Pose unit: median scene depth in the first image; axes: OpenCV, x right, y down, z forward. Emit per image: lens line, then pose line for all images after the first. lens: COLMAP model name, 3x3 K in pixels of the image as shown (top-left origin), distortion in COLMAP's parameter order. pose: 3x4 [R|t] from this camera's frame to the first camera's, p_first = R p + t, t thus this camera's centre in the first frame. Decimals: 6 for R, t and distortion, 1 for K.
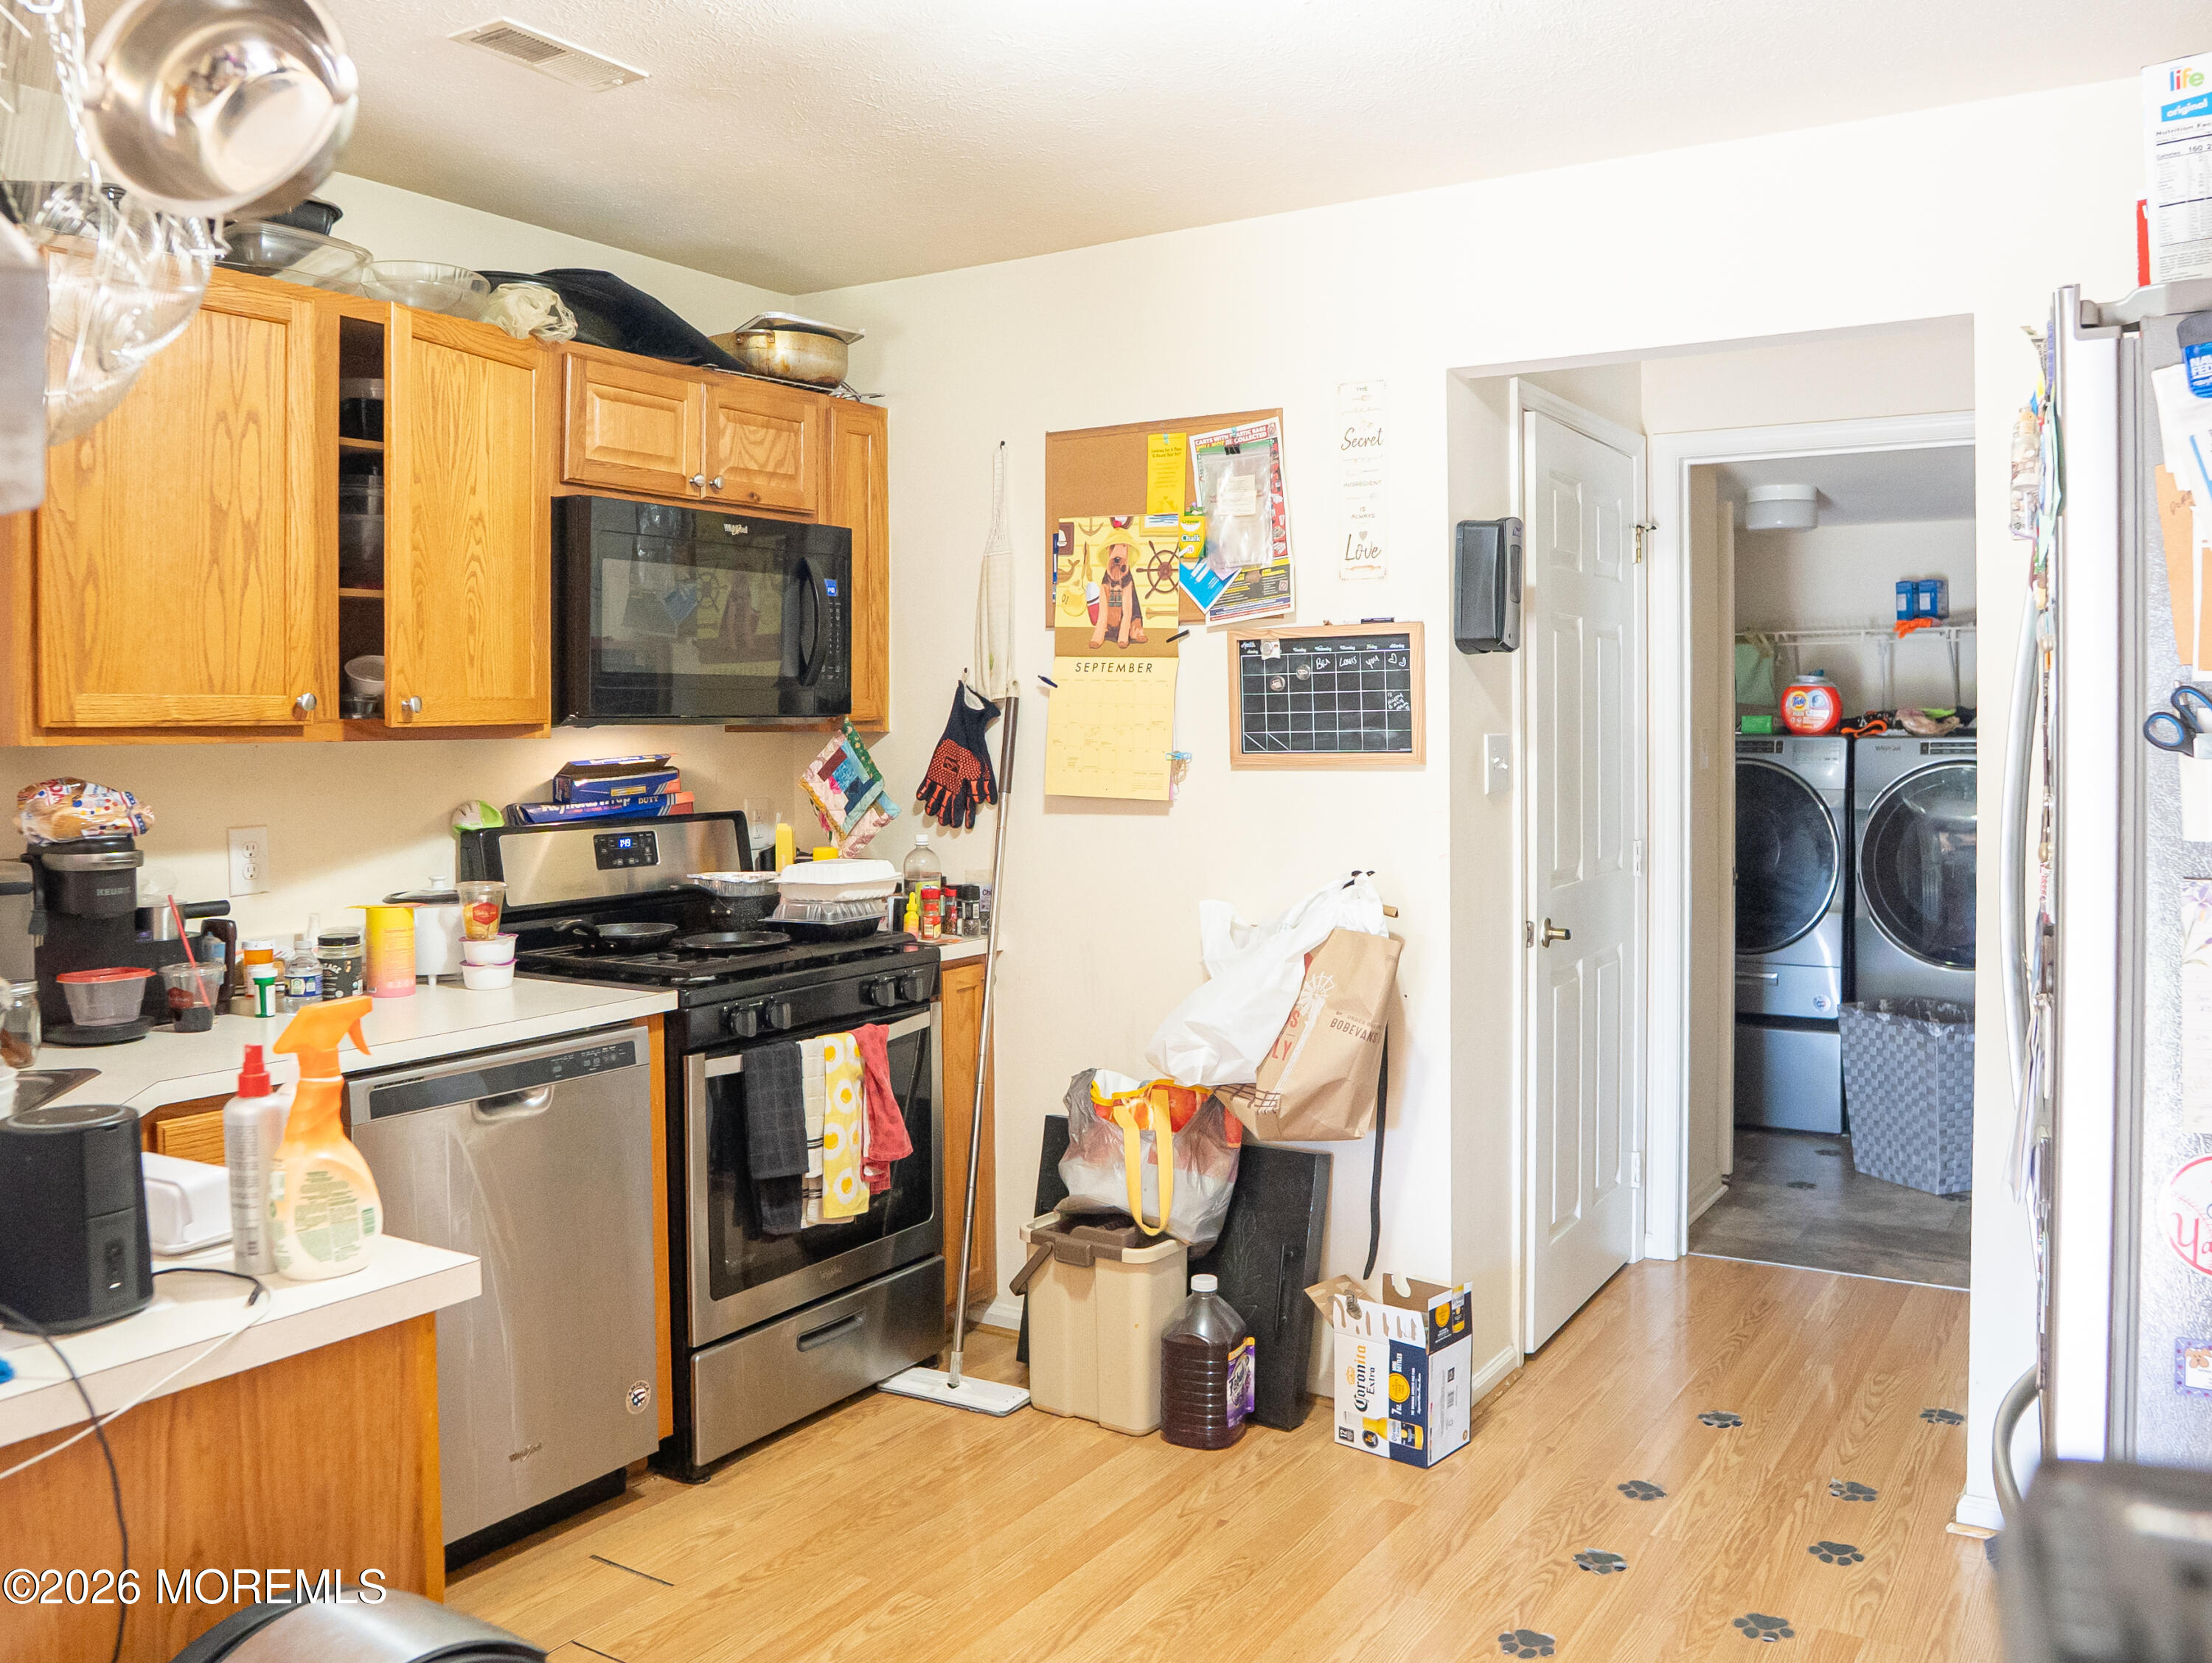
lens RADIAL K [[1852.6, 0, 1101.8], [0, 1852.6, 763.2], [0, 0, 1]] dist [-0.088289, 0.070917]
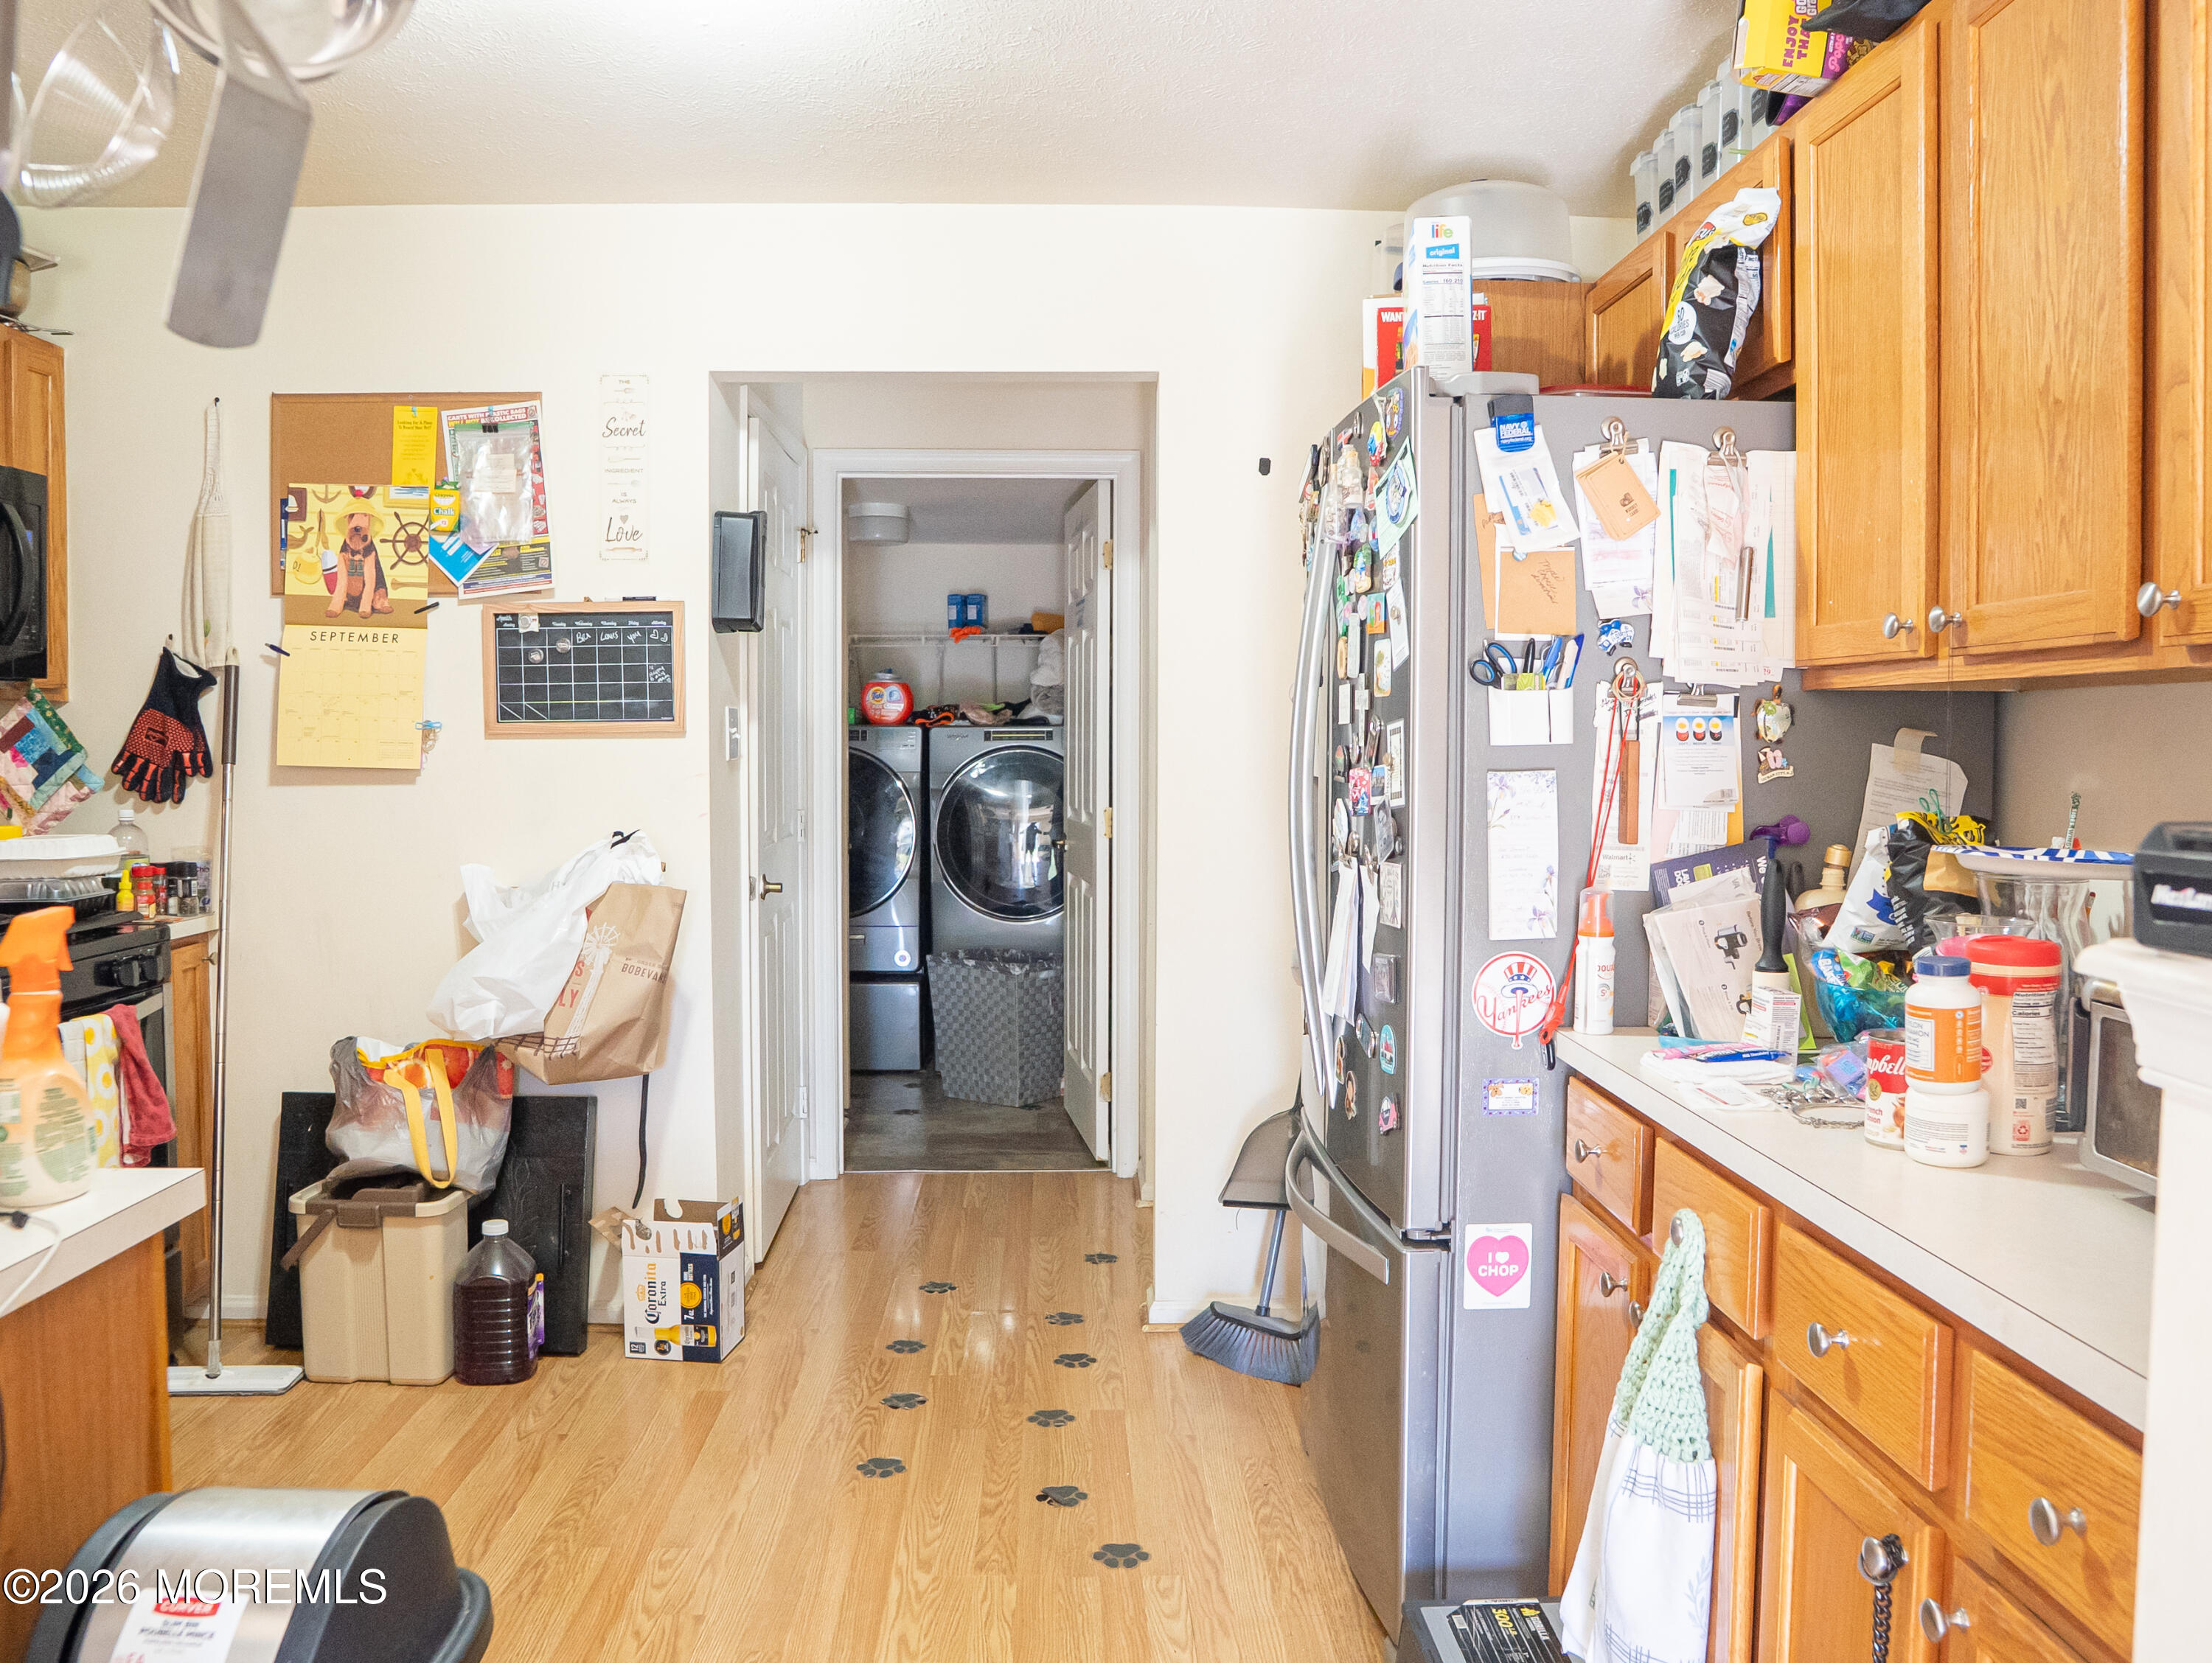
lens RADIAL K [[1831.1, 0, 1059.9], [0, 1831.1, 835.6], [0, 0, 1]] dist [-0.069554, 0.068926]
pose [[0.842989, -0.021121, 0.537516, -0.211822], [0.004973, 0.999492, 0.031475, 0.027909], [-0.537908, -0.023860, 0.842666, -0.033382]]
